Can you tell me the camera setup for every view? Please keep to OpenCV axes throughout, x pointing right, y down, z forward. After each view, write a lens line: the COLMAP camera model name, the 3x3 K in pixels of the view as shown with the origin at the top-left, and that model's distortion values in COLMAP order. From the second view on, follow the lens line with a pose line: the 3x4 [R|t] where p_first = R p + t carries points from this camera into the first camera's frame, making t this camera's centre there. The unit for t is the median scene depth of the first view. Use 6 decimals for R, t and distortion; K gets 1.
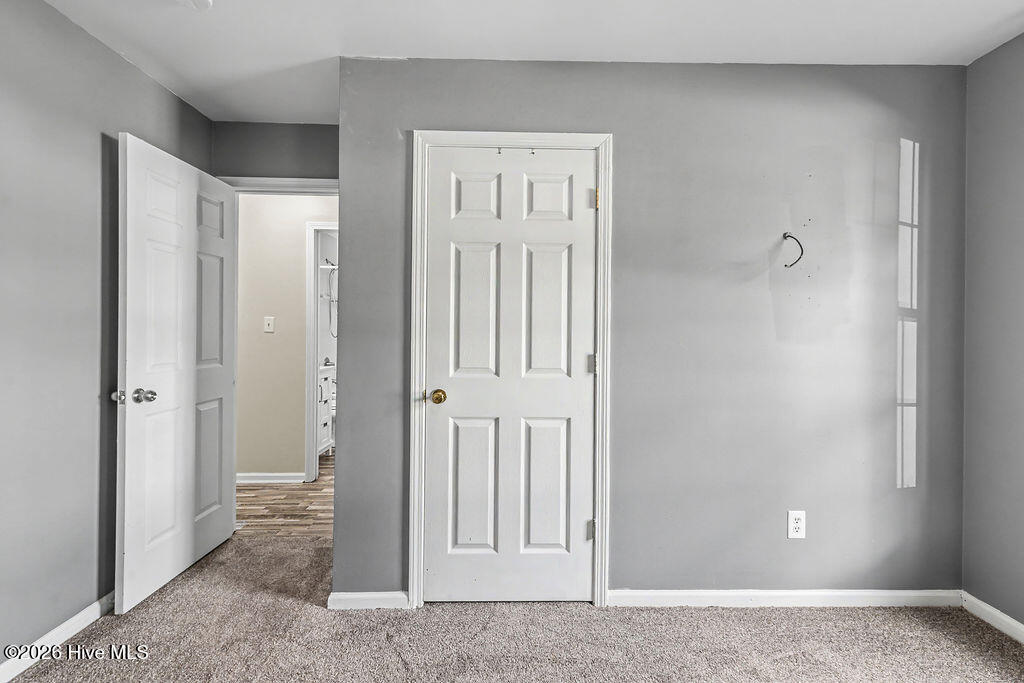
lens RADIAL K [[460.2, 0, 514.9], [0, 460.2, 331.6], [0, 0, 1]] dist [0.014035, -0.000408]
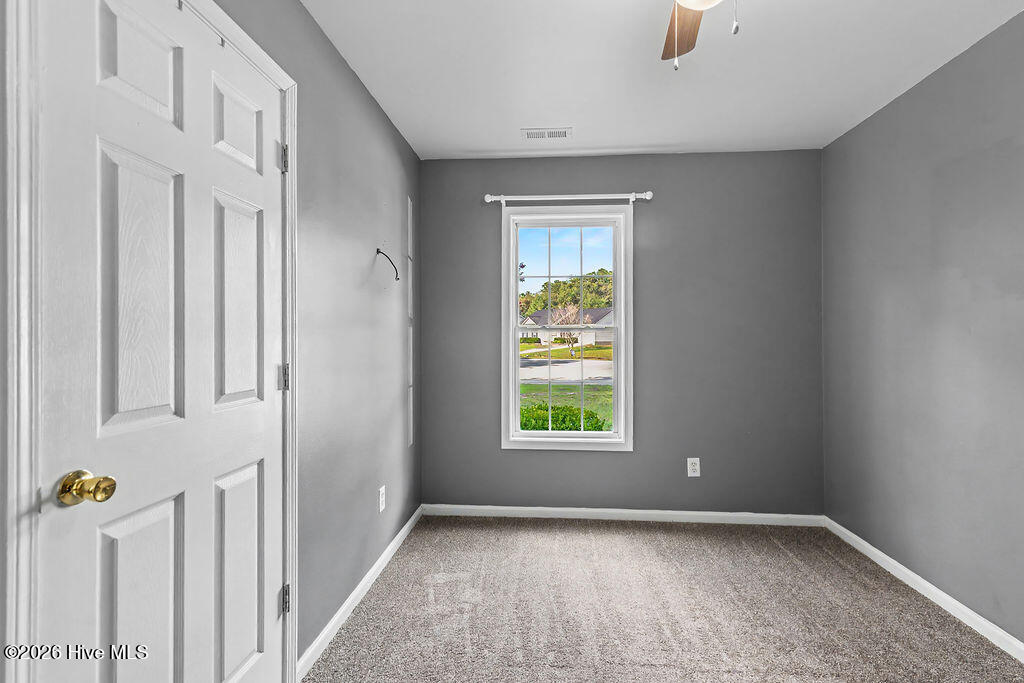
lens RADIAL K [[476.5, 0, 512.0], [0, 476.5, 341.5], [0, 0, 1]] dist [0.017458, -0.000003]
pose [[0.115472, -0.016692, 0.993170, -0.547429], [0.000607, 0.999860, 0.016733, -0.002897], [-0.993311, -0.001329, 0.115466, 0.529714]]
